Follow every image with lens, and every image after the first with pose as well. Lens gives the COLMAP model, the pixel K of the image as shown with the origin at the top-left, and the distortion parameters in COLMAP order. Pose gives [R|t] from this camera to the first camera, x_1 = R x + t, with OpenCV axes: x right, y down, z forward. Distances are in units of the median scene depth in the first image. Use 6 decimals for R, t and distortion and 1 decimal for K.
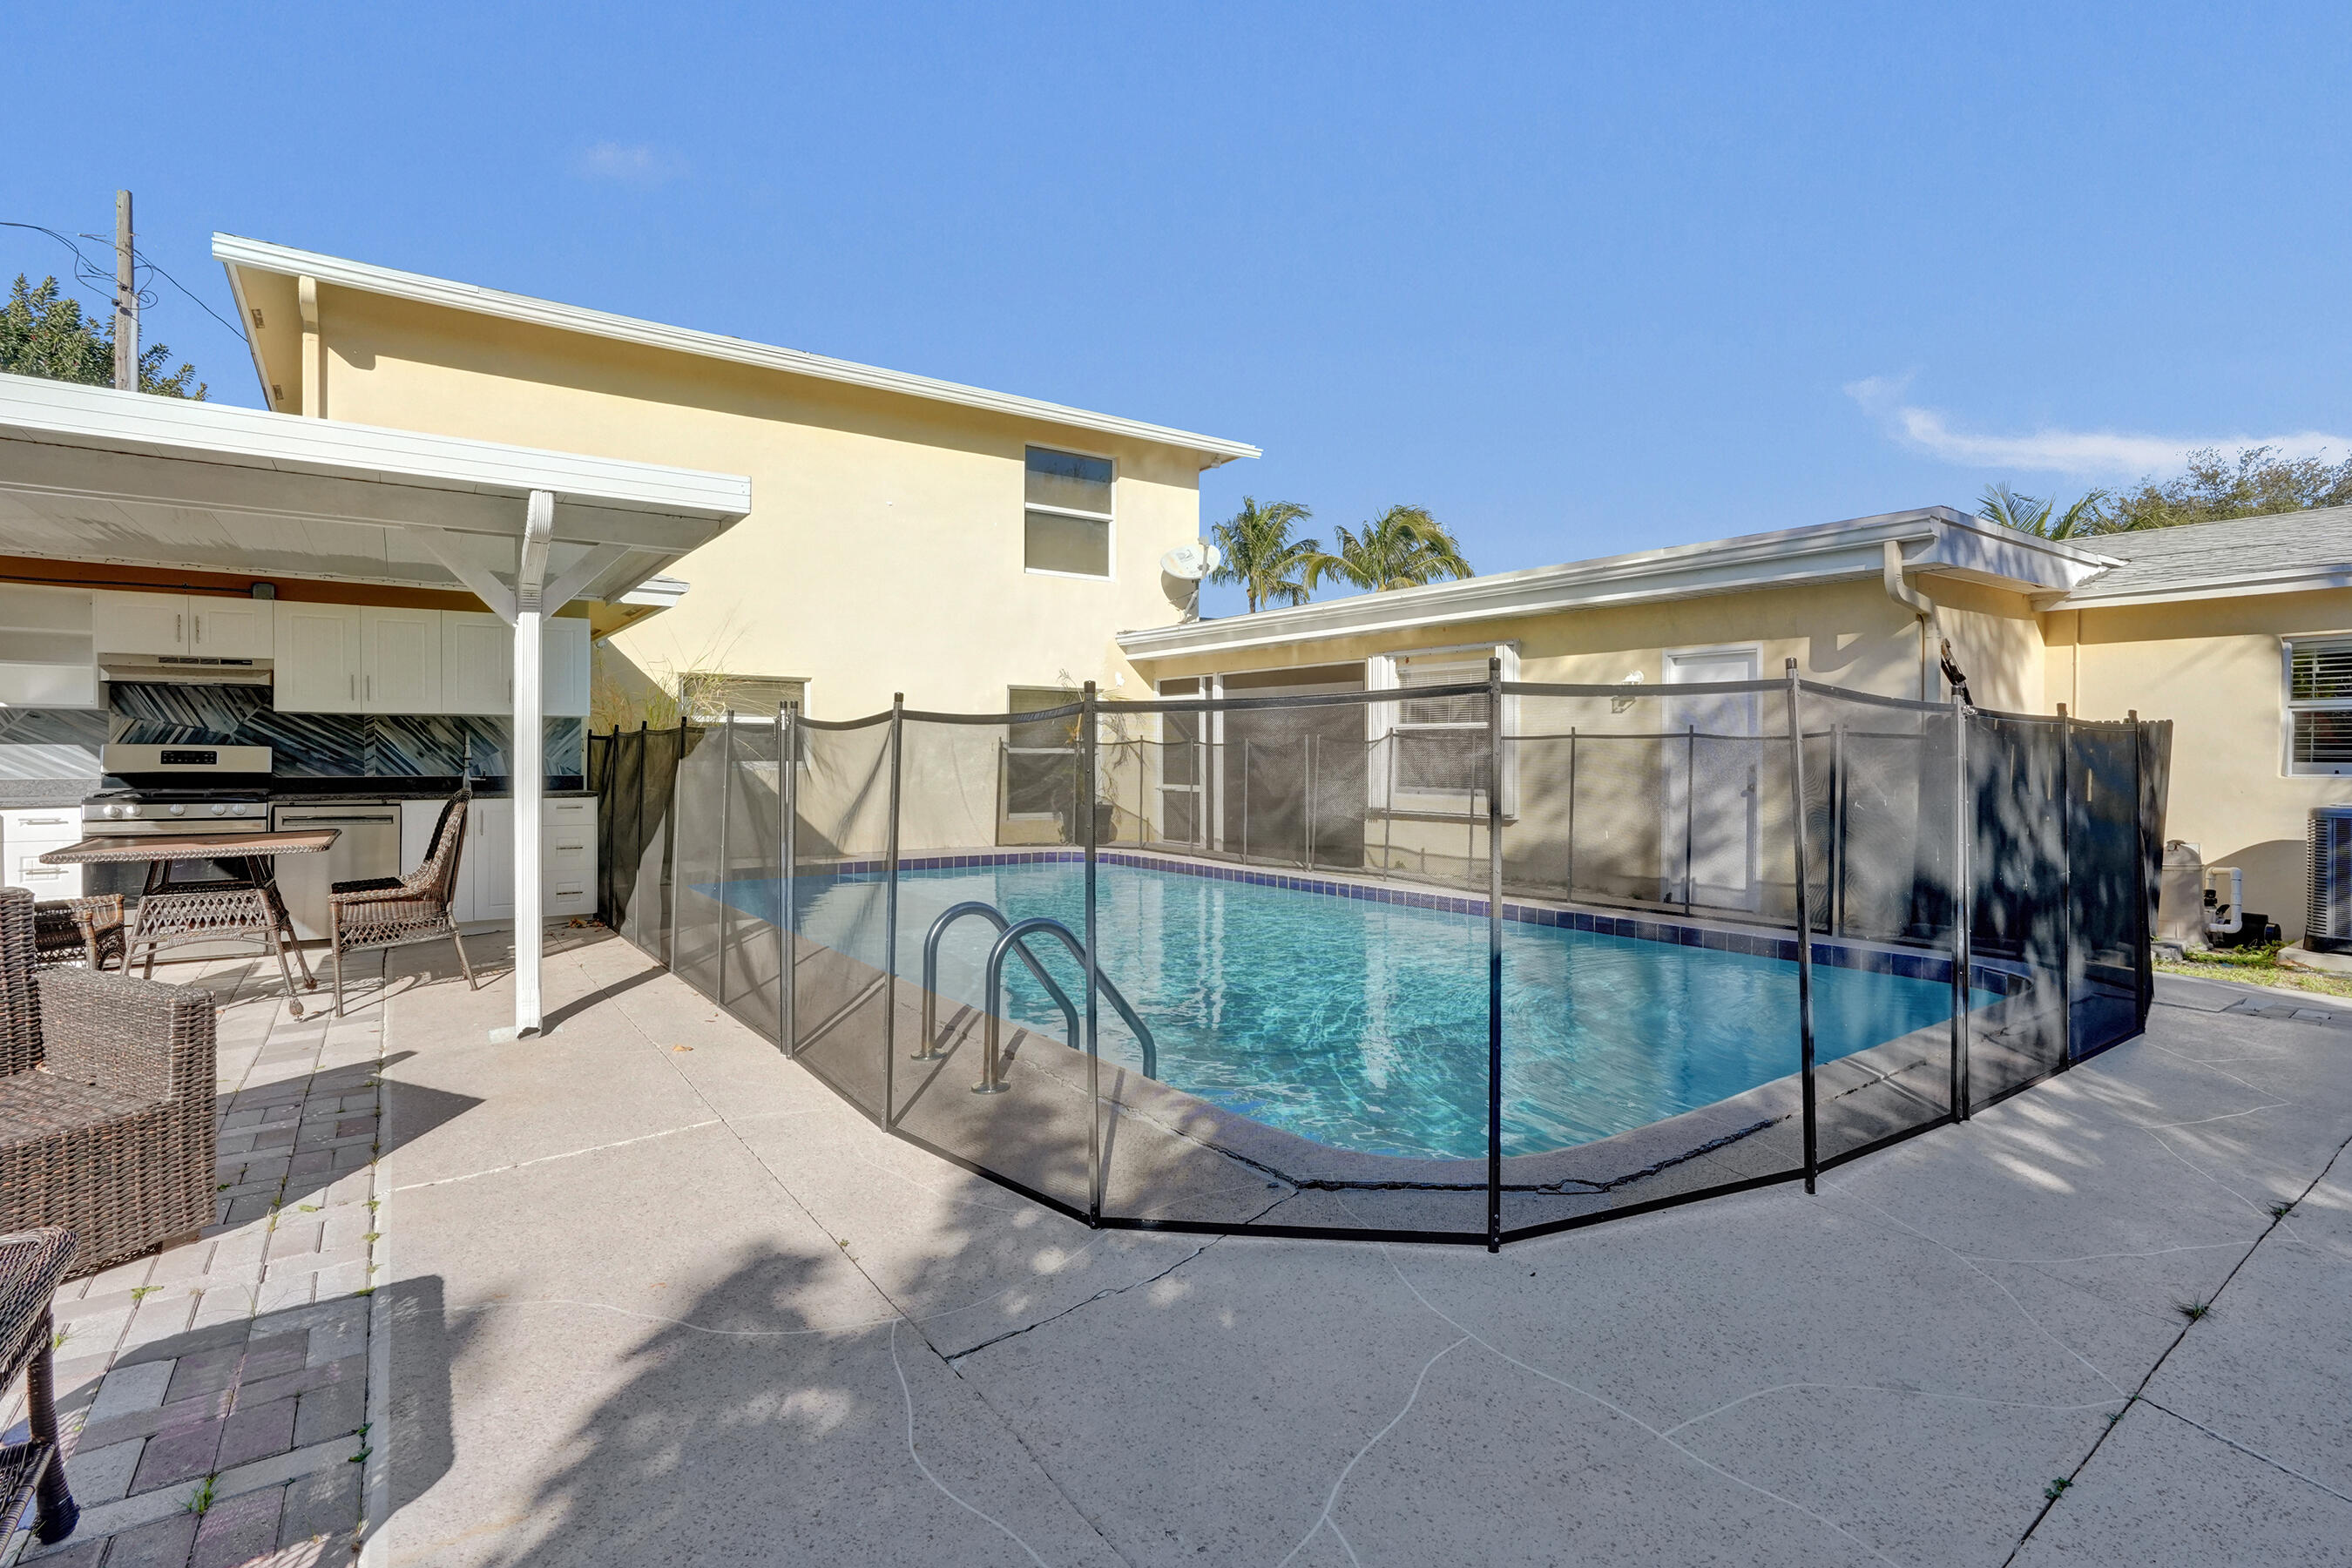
lens RADIAL K [[1142.8, 0, 1182.3], [0, 1142.8, 759.2], [0, 0, 1]] dist [-0.052977, 0.027282]
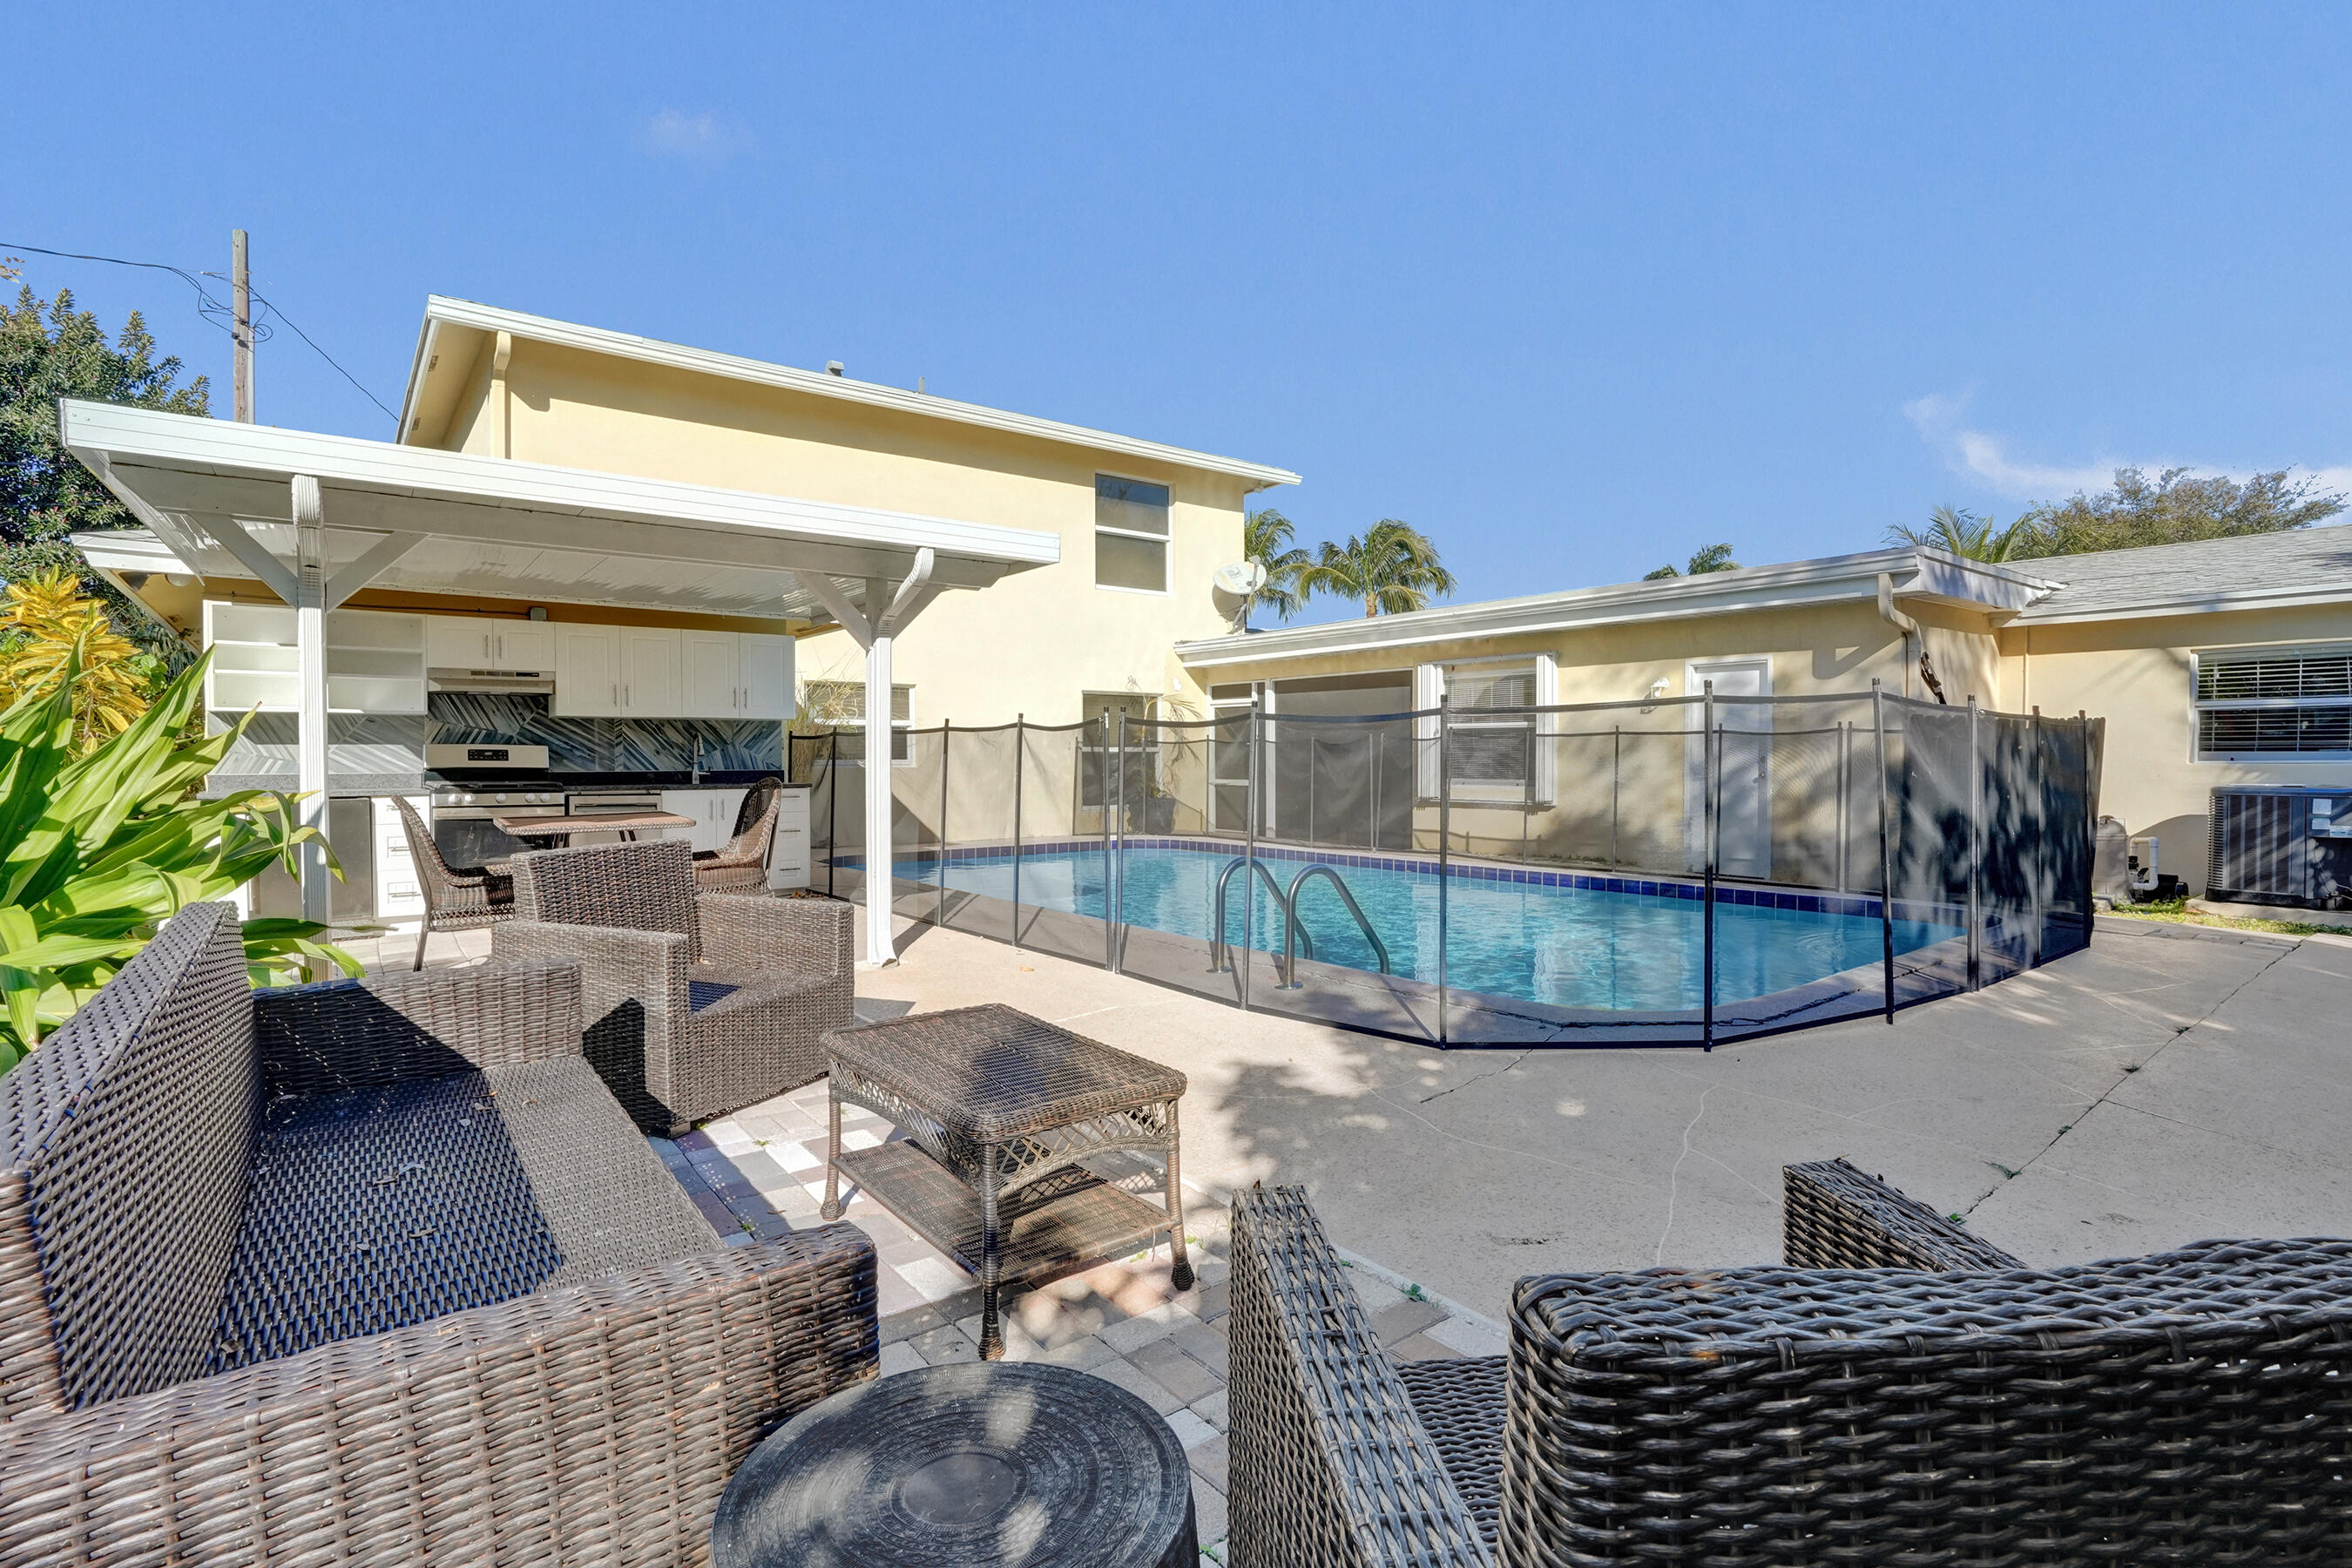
lens RADIAL K [[1124.9, 0, 1179.5], [0, 1124.9, 775.9], [0, 0, 1]] dist [-0.054023, 0.027840]
pose [[0.999453, -0.005378, 0.032620, -0.130535], [0.004937, 0.999896, 0.013576, 0.005537], [-0.032690, -0.013408, 0.999376, -0.135167]]
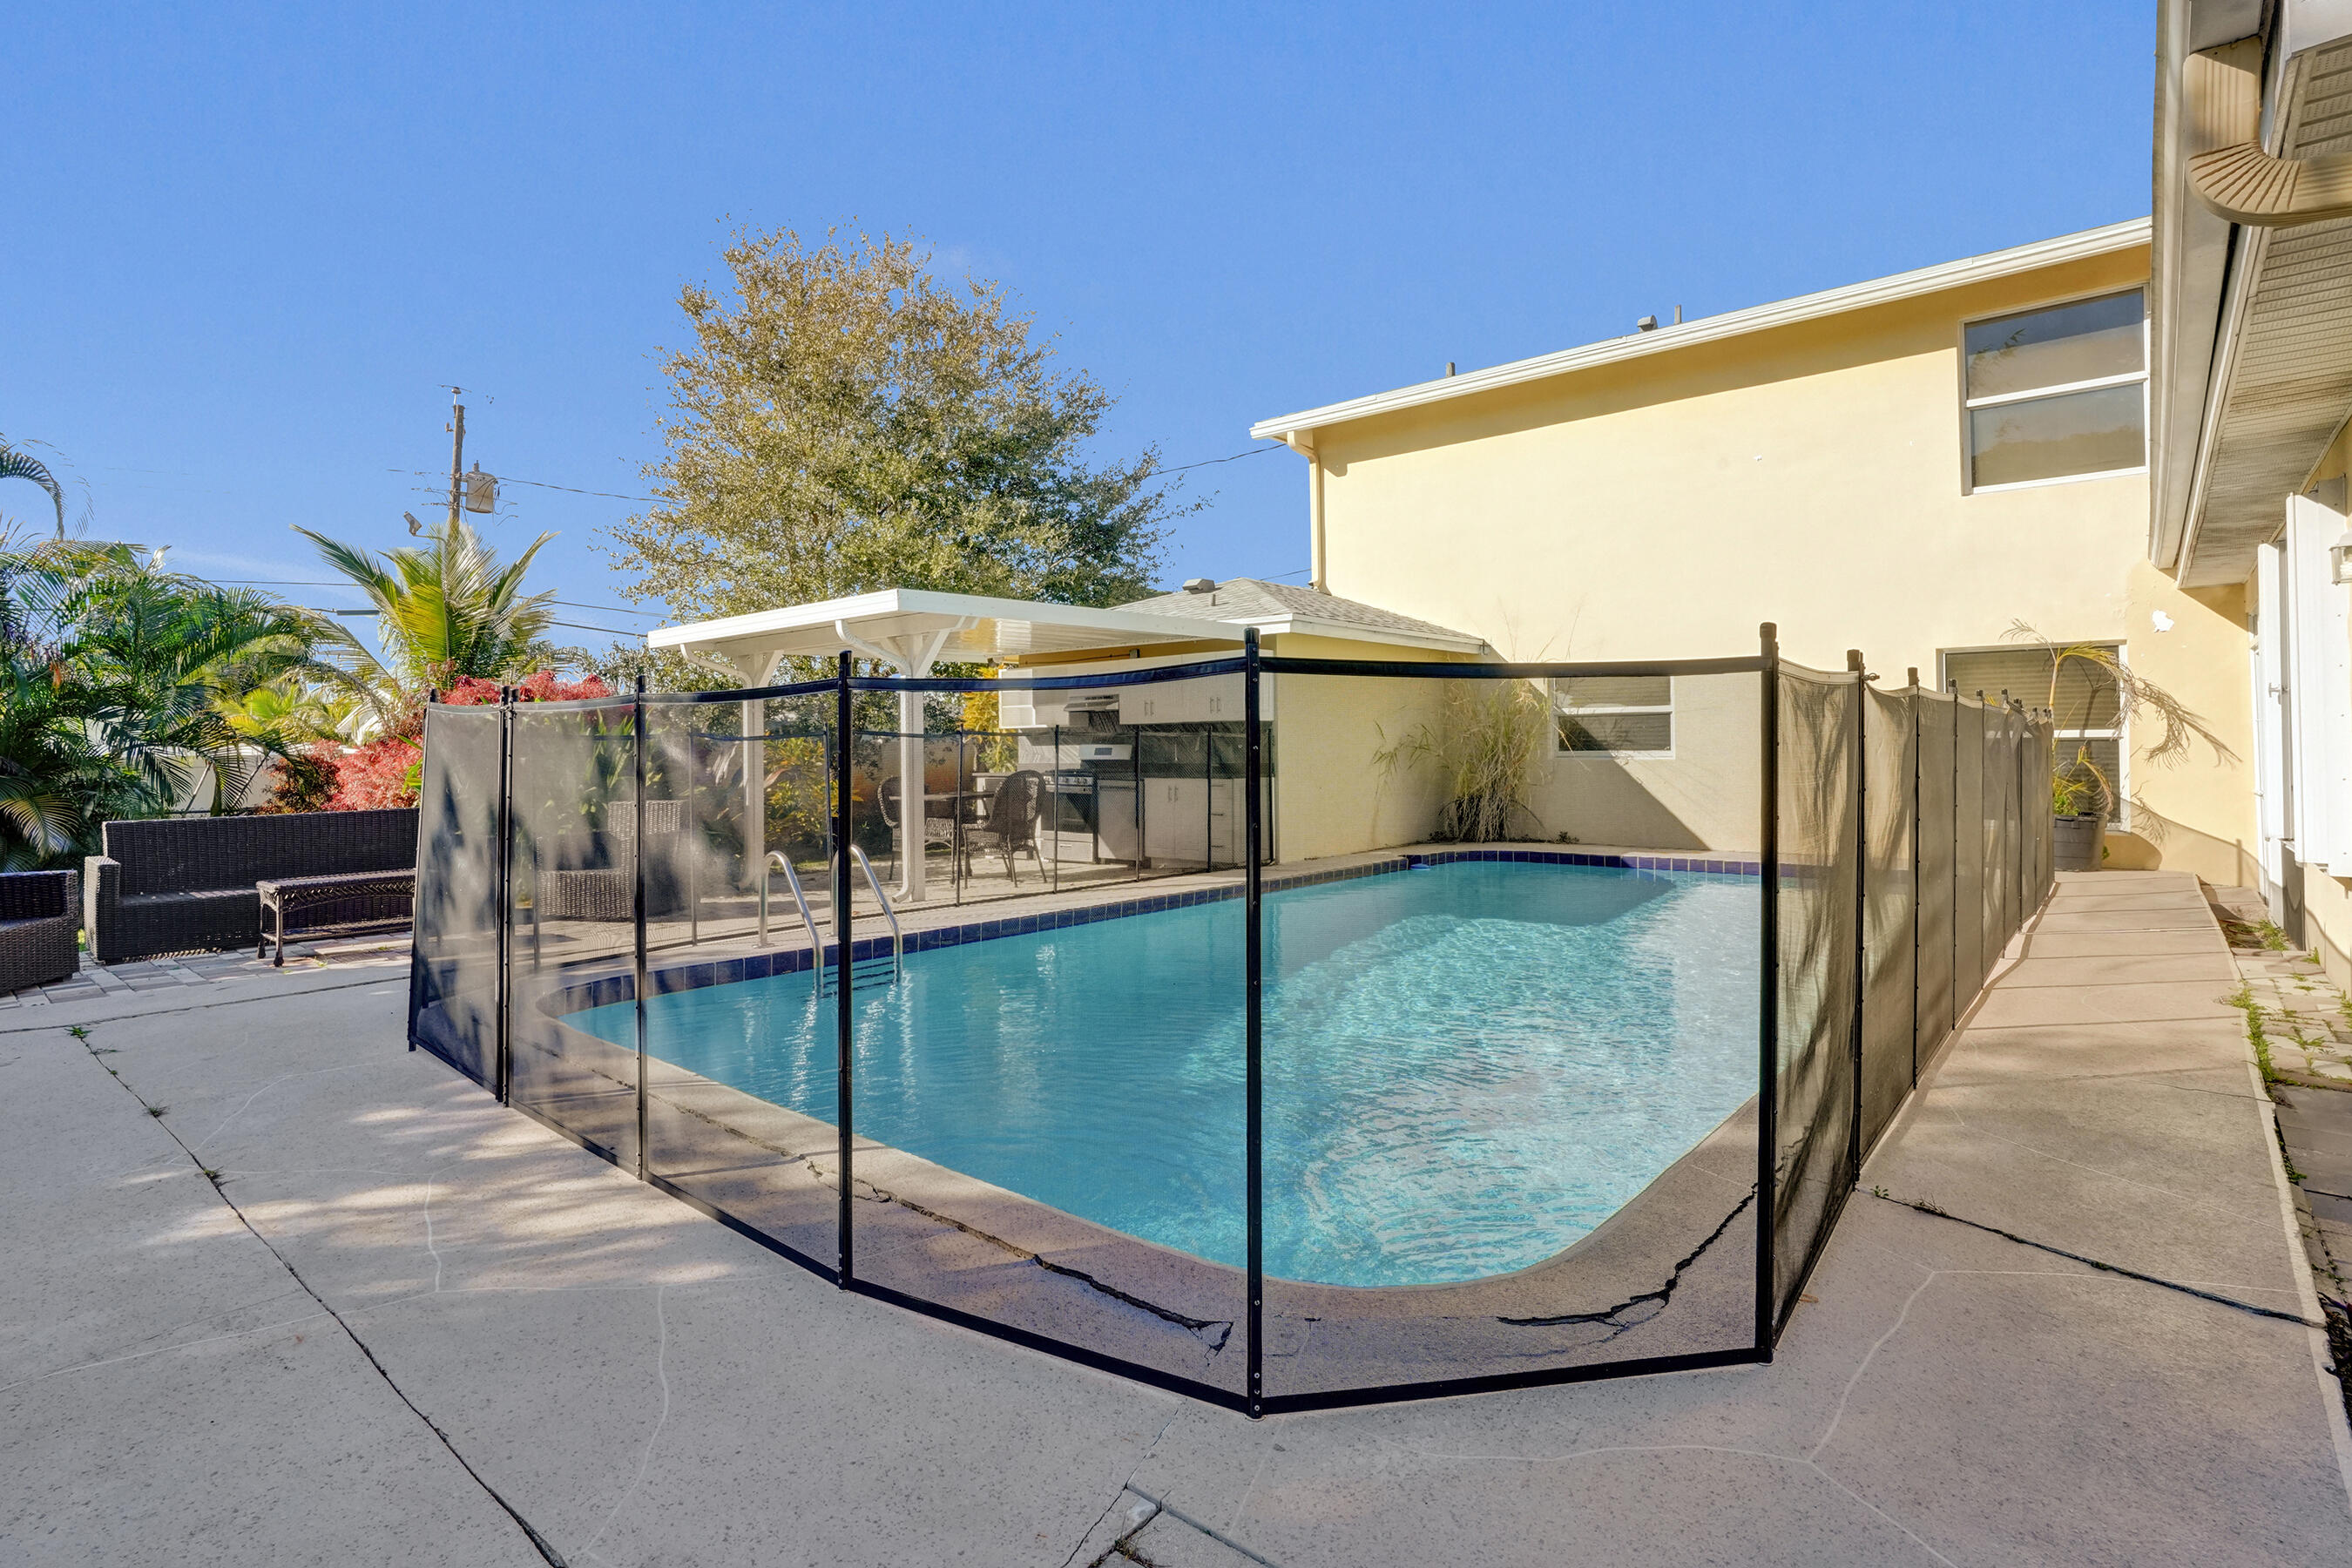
lens RADIAL K [[1142.8, 0, 1182.3], [0, 1142.8, 759.2], [0, 0, 1]] dist [-0.052977, 0.027282]
pose [[0.234058, 0.002666, -0.972219, 0.631743], [0.007054, 0.999965, 0.004440, 0.002147], [0.972197, -0.007897, 0.234031, 0.461976]]
